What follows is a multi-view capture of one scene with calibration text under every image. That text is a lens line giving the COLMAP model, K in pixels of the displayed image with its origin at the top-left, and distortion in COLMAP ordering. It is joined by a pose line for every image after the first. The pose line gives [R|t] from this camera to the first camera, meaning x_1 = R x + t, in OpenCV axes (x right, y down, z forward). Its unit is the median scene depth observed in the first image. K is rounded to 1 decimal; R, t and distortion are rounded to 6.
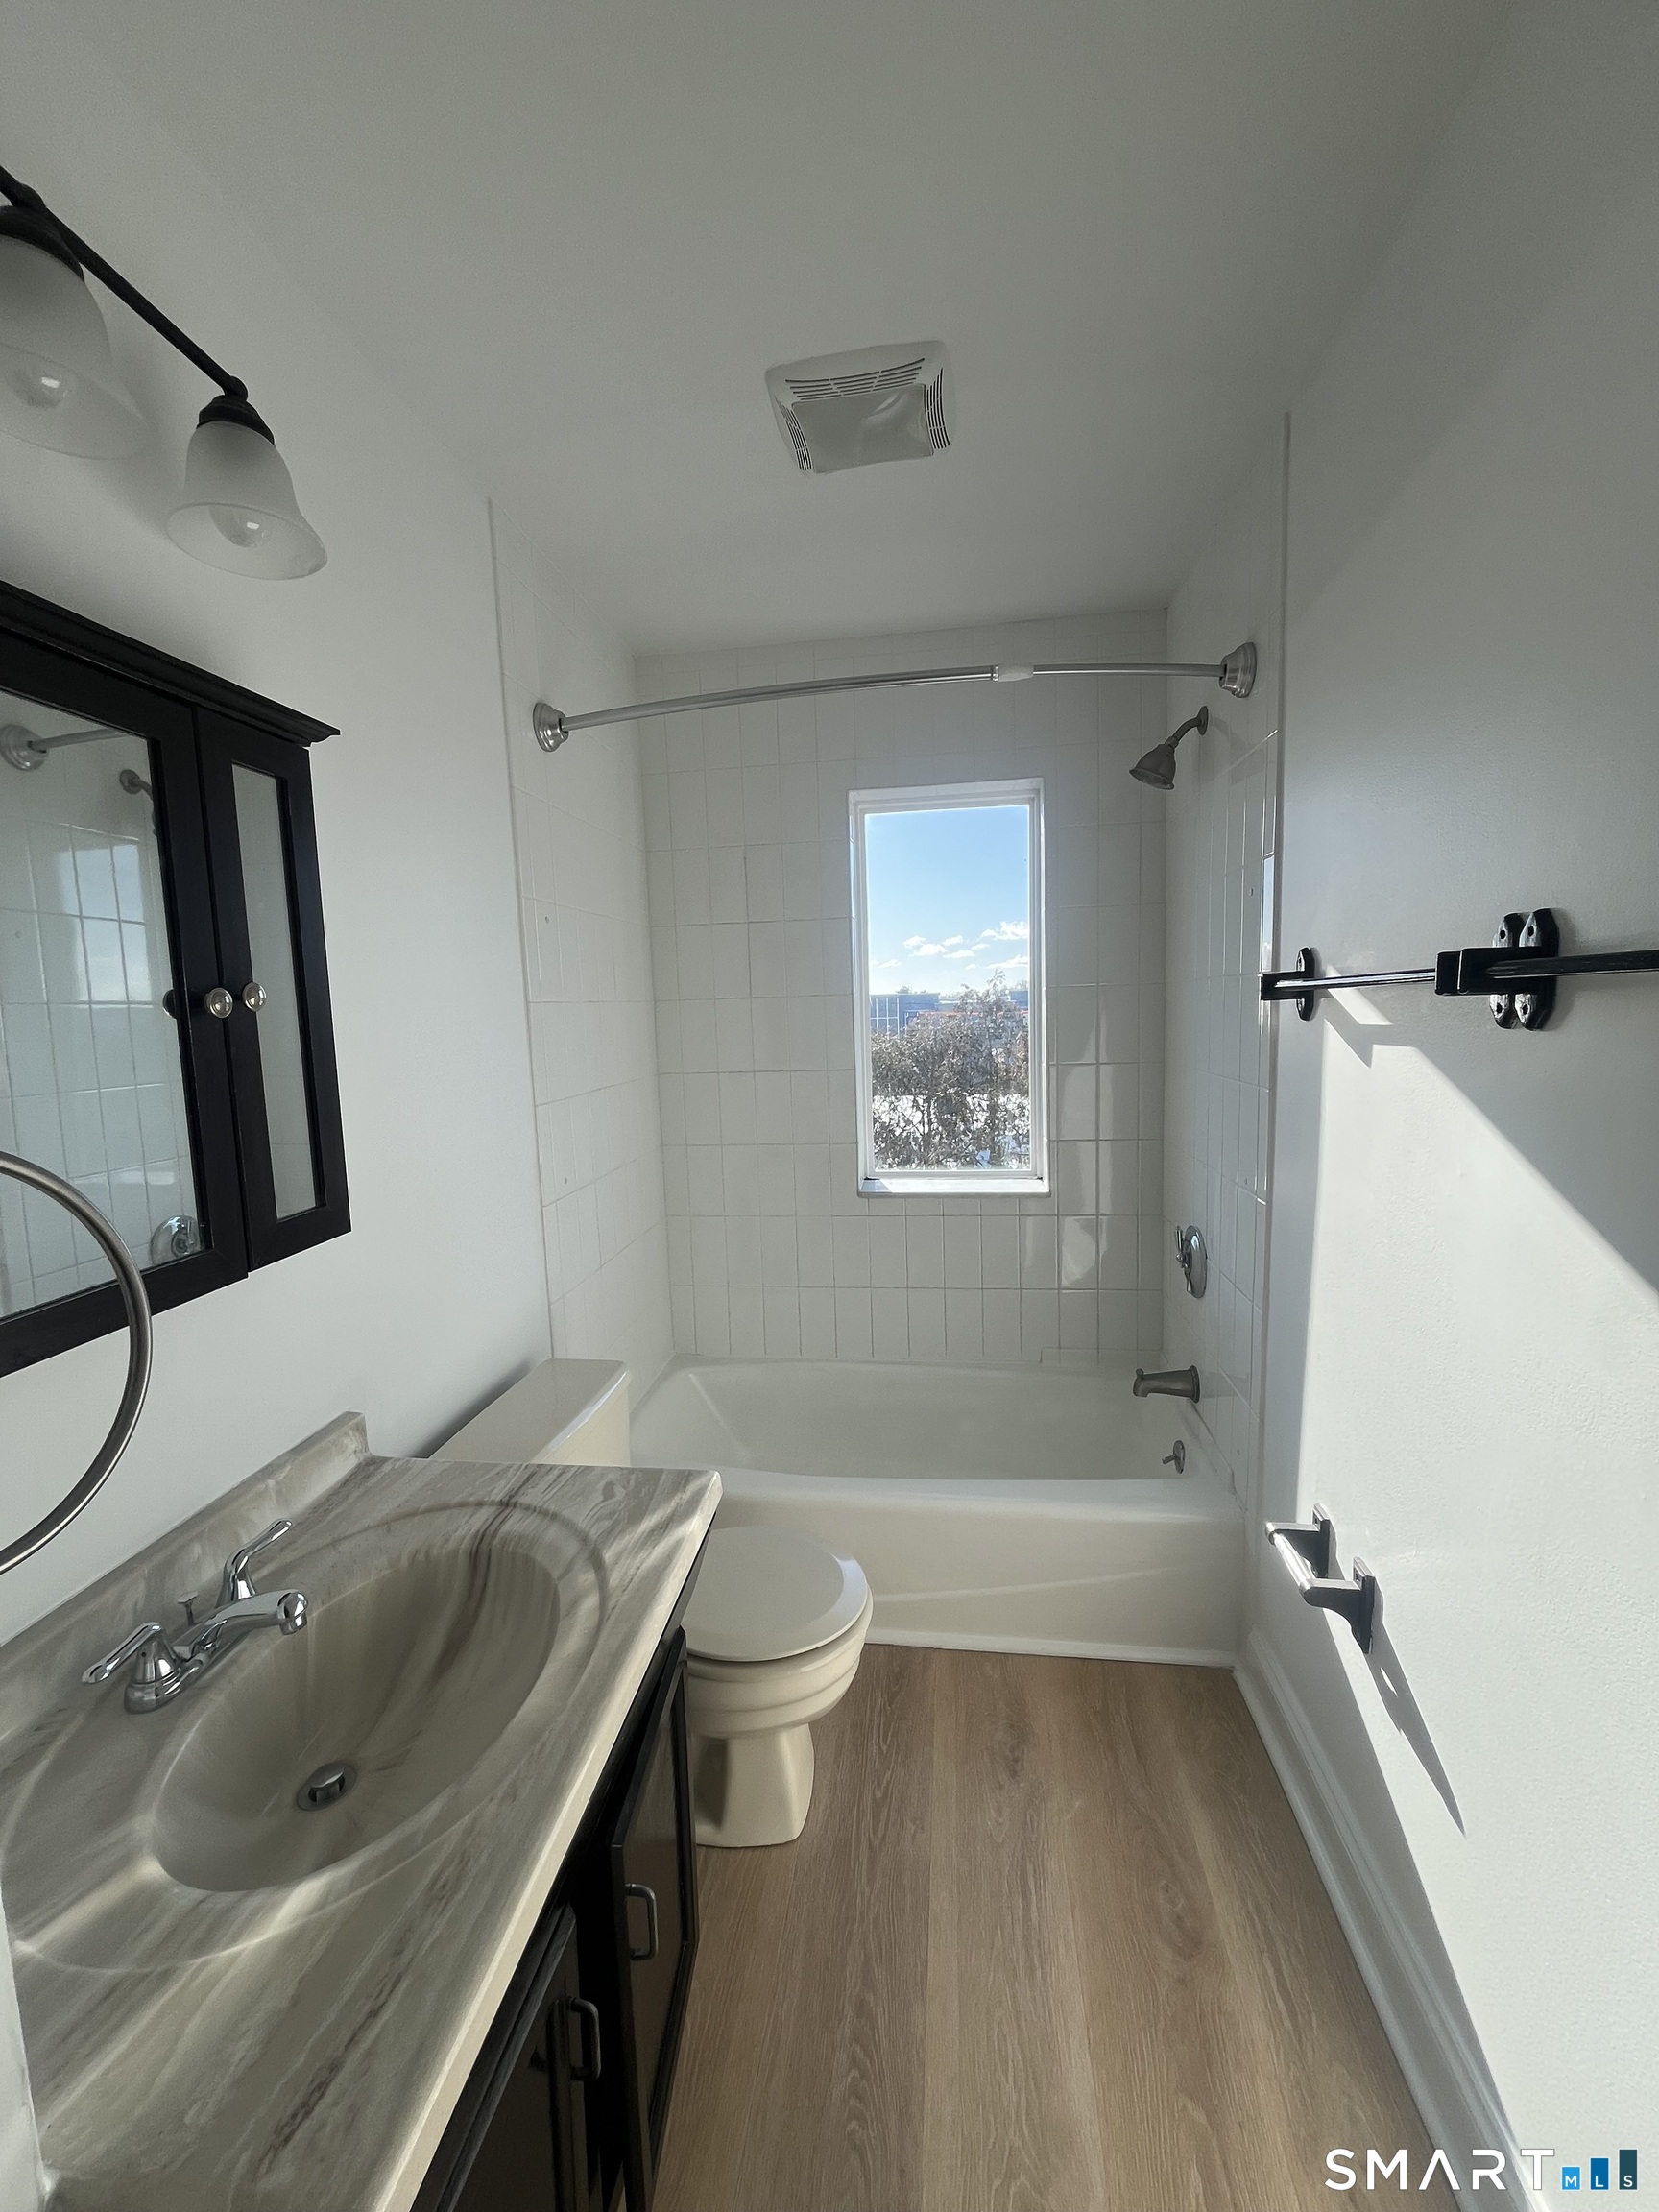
lens RADIAL K [[899.1, 0, 827.8], [0, 899.1, 1106.6], [0, 0, 1]] dist [0.007194, -0.002675]
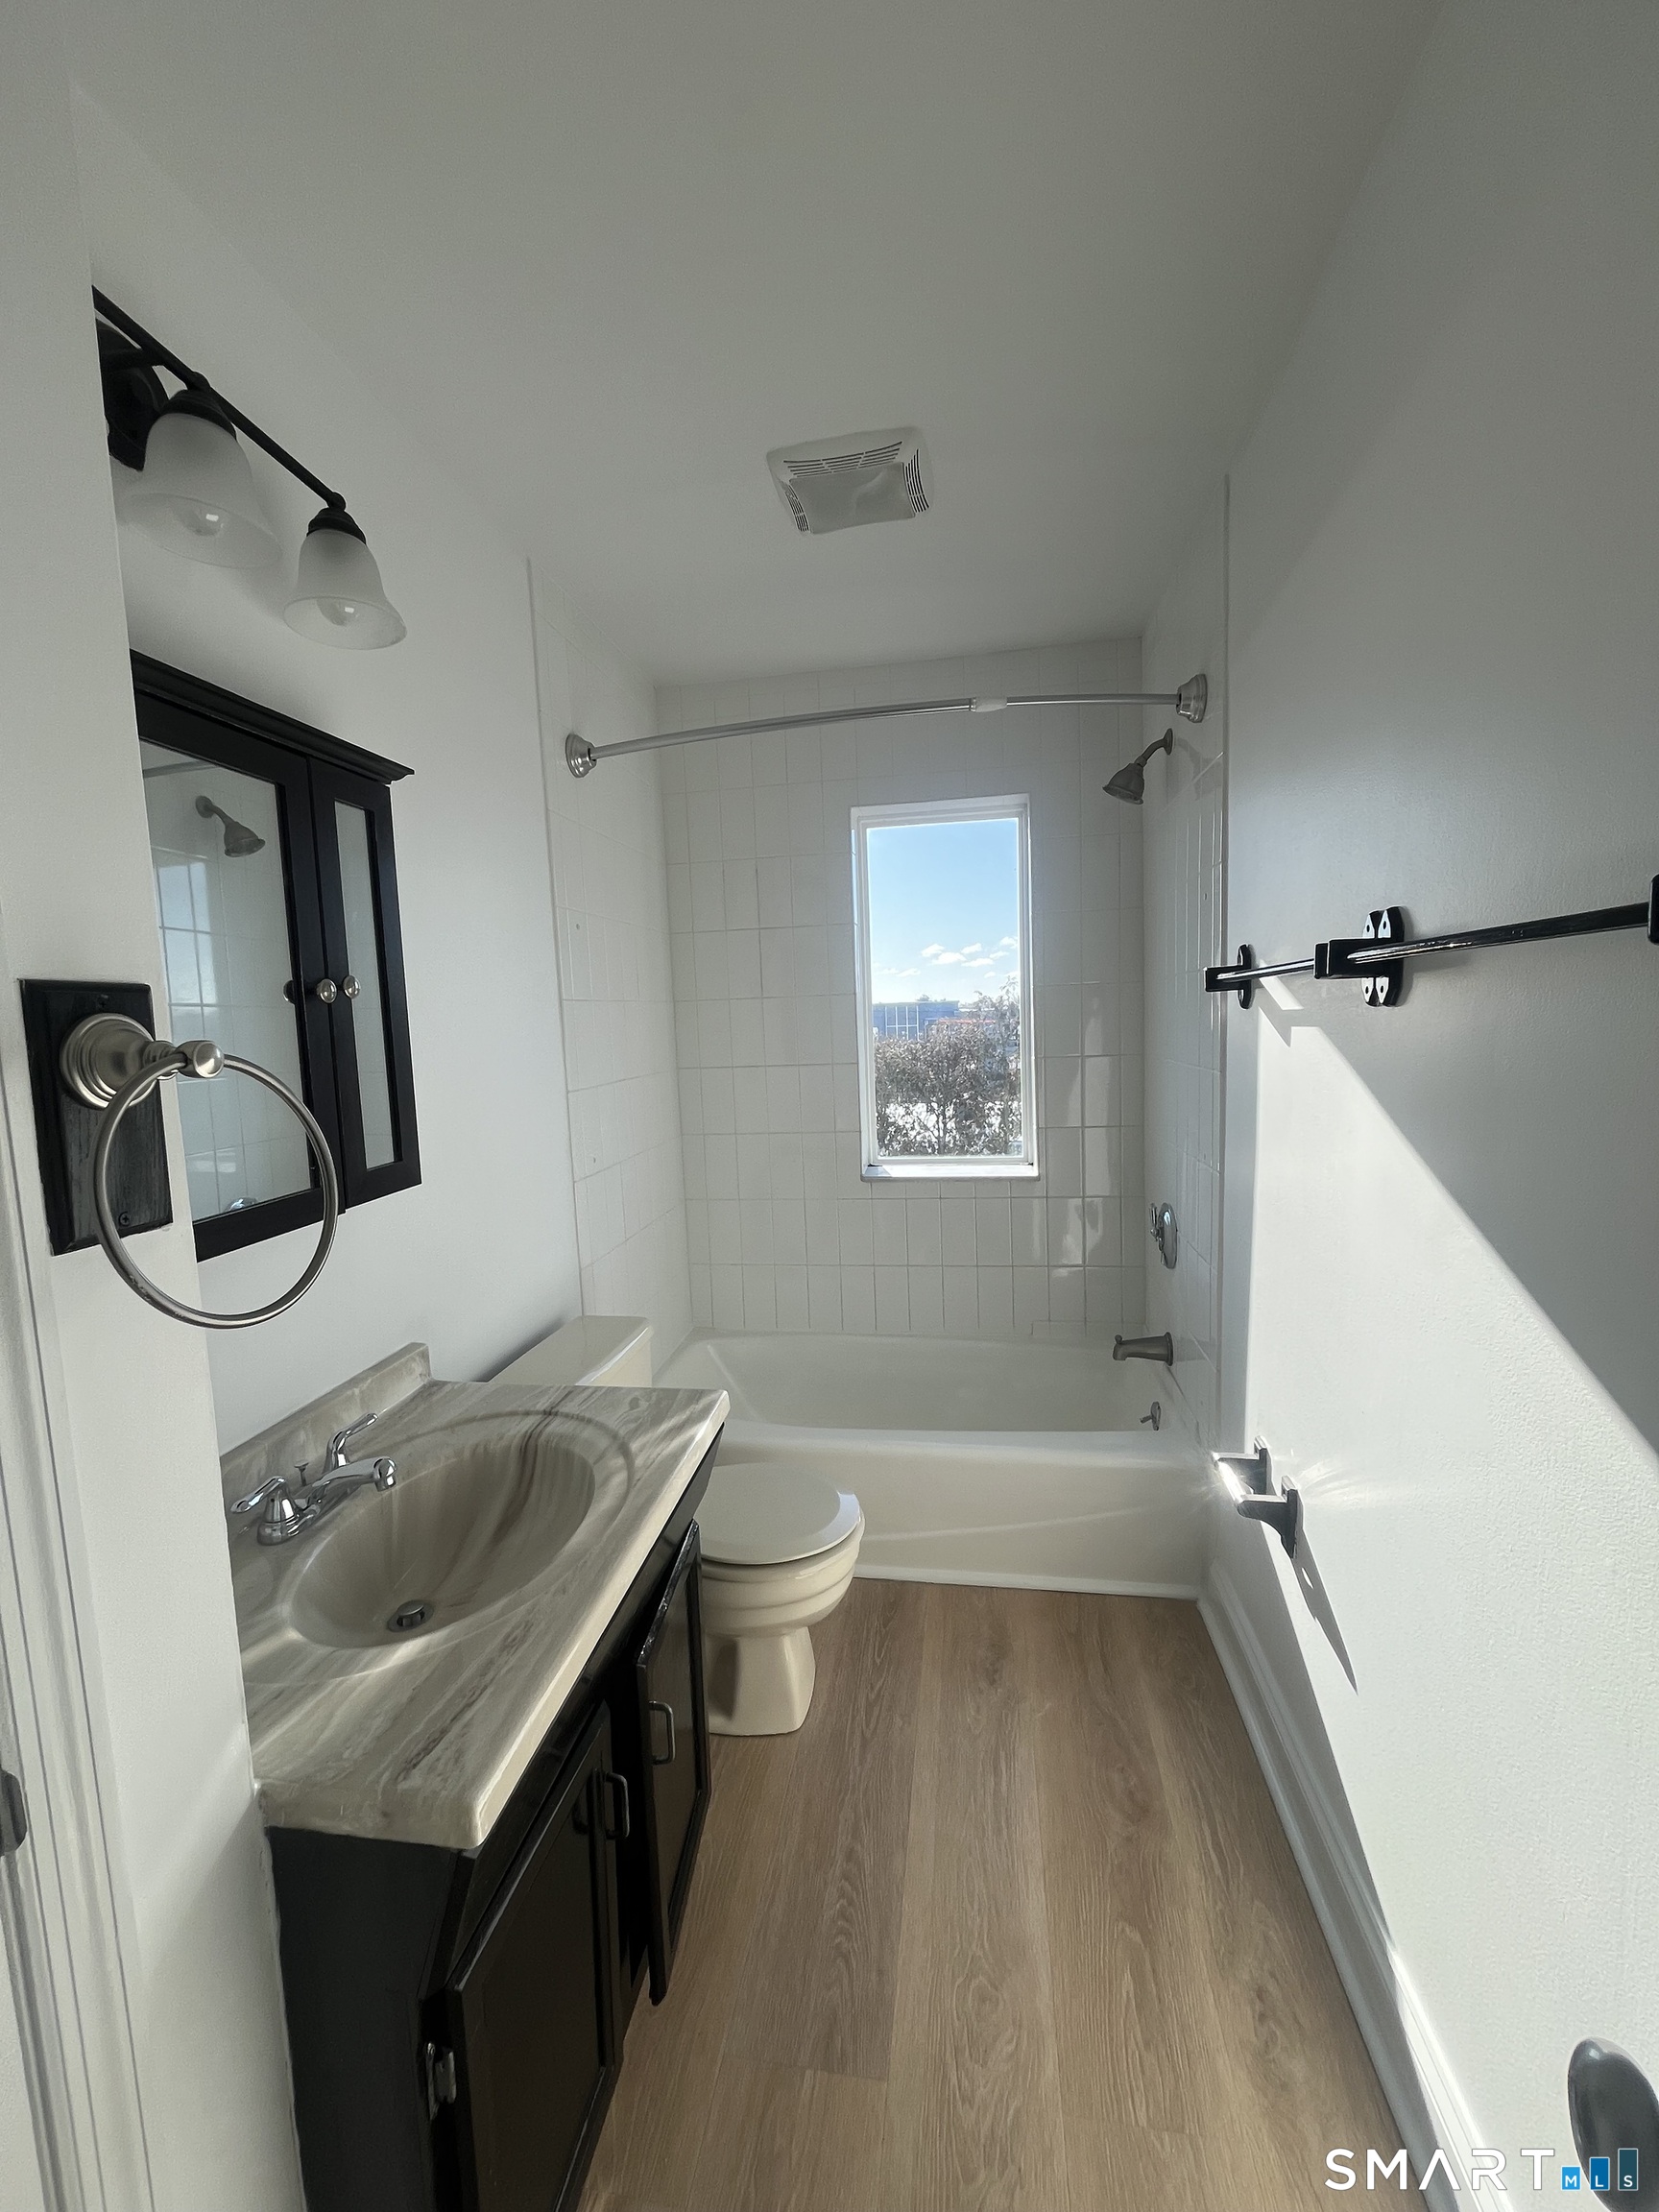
lens RADIAL K [[899.1, 0, 826.6], [0, 899.1, 1105.4], [0, 0, 1]] dist [0.007194, -0.002675]
pose [[0.999694, -0.003779, -0.024459, 0.036130], [0.003504, 0.999930, -0.011299, 0.041839], [0.024500, 0.011210, 0.999637, -0.163116]]
